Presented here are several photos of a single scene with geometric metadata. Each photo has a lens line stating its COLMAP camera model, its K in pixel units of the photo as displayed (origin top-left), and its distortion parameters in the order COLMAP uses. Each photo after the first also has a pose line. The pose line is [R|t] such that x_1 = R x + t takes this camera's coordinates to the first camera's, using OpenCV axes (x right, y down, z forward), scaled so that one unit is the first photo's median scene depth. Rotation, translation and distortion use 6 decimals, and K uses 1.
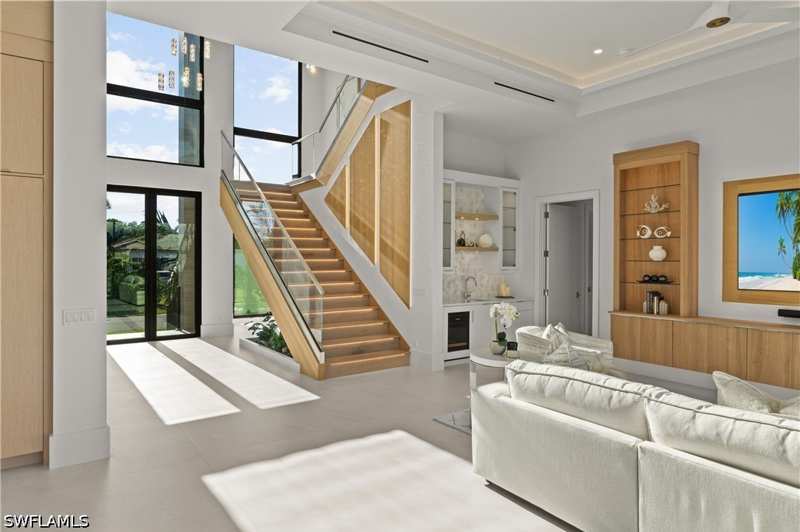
lens RADIAL K [[483.0, 0, 391.6], [0, 483.0, 263.1], [0, 0, 1]] dist [0.004942, 0.005494]
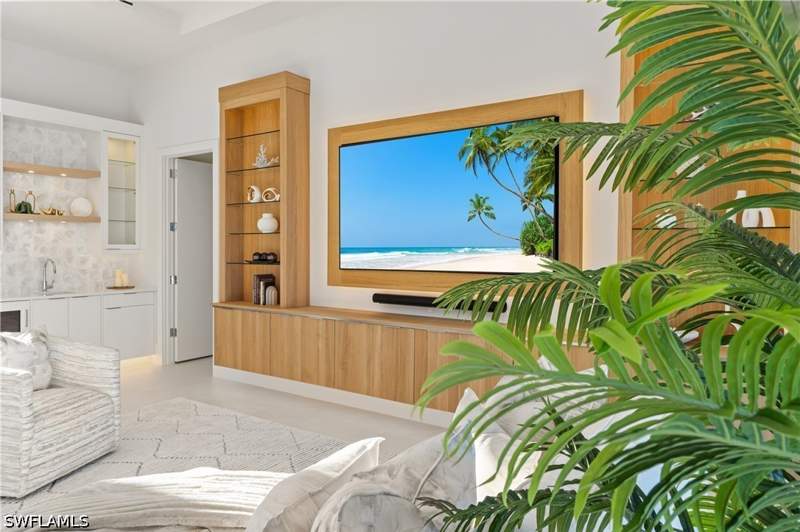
lens RADIAL K [[552.7, 0, 397.7], [0, 552.7, 254.7], [0, 0, 1]] dist [-0.013117, -0.002671]
pose [[0.943483, -0.007128, 0.331343, 0.428416], [0.004199, 0.999946, 0.009554, 0.019418], [-0.331393, -0.007623, 0.943462, 0.122044]]
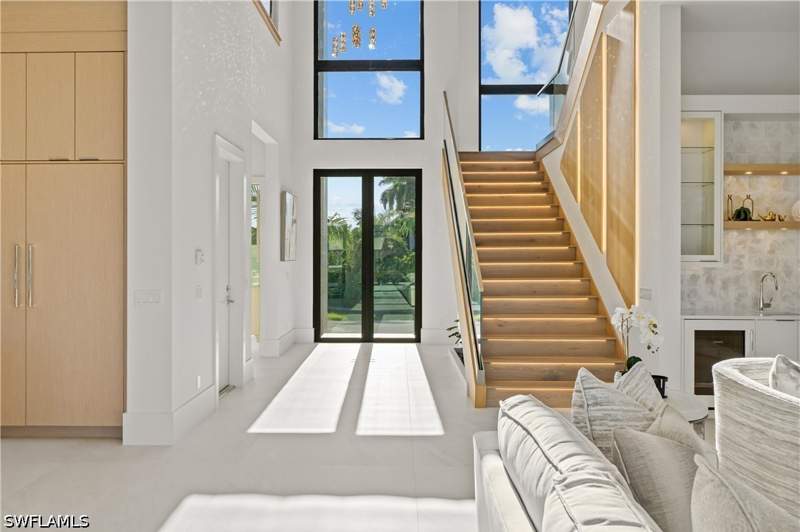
lens RADIAL K [[631.6, 0, 390.4], [0, 631.6, 252.0], [0, 0, 1]] dist [0.009002, 0.006670]
pose [[0.803935, -0.007829, -0.594666, 0.291281], [-0.002241, 0.999866, -0.016193, 0.019036], [0.594713, 0.014350, 0.803810, 0.133751]]
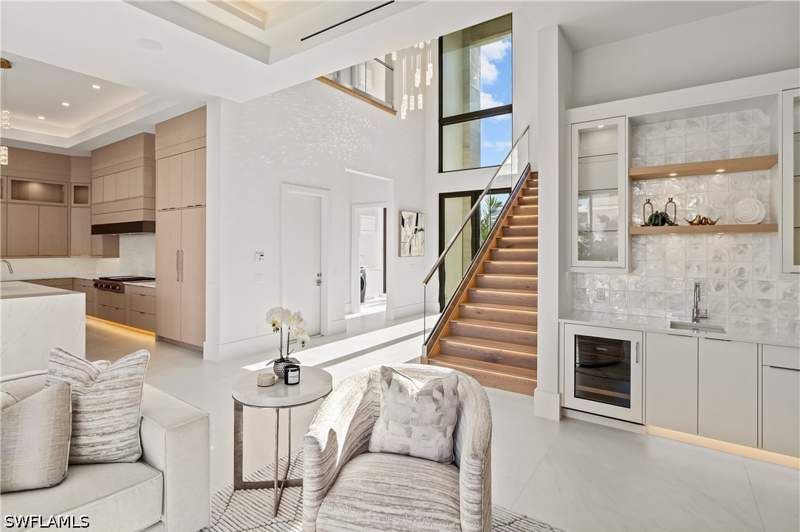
lens RADIAL K [[414.6, 0, 375.4], [0, 414.6, 246.7], [0, 0, 1]] dist [-0.001340, 0.001618]
pose [[0.312385, -0.005367, -0.949940, 0.563888], [-0.008959, 0.999923, -0.008596, -0.003858], [0.949913, 0.011196, 0.312313, 0.601272]]
